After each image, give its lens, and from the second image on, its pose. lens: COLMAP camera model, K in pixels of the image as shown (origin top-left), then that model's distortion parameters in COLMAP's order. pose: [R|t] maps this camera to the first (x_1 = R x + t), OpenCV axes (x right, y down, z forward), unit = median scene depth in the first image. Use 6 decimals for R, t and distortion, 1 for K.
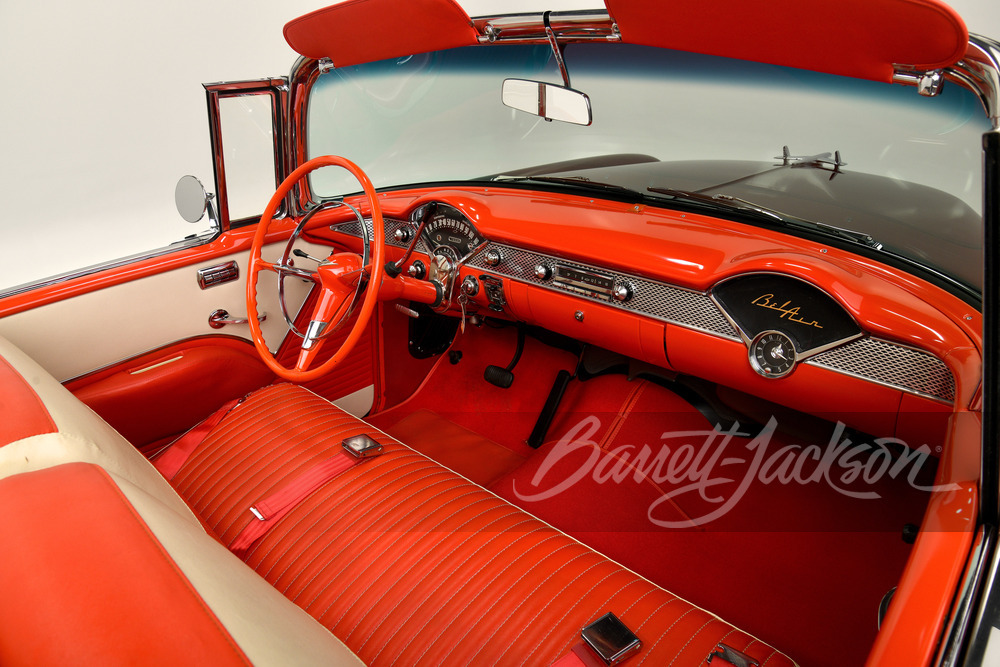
lens RADIAL K [[671.1, 0, 500.0], [0, 671.1, 333.5], [0, 0, 1]] dist [-0.097233, 0.034502]
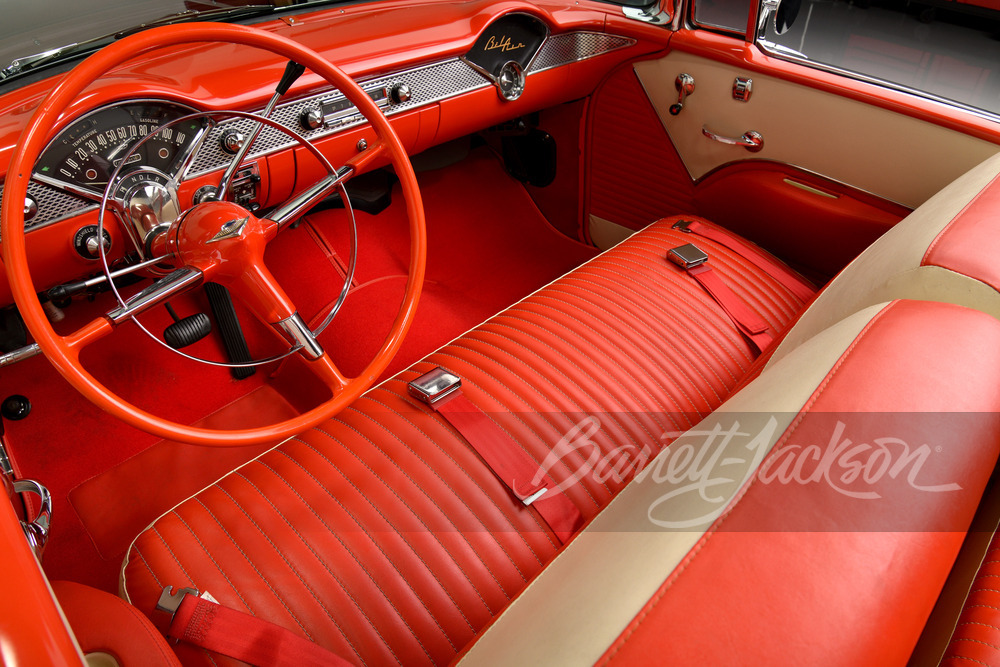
lens RADIAL K [[671.1, 0, 500.0], [0, 671.1, 333.5], [0, 0, 1]] dist [-0.097233, 0.034502]
pose [[0.029387, -0.609271, 0.792417, -0.658462], [0.368256, 0.743597, 0.558078, -0.239287], [-0.929260, 0.275412, 0.246220, 0.607609]]
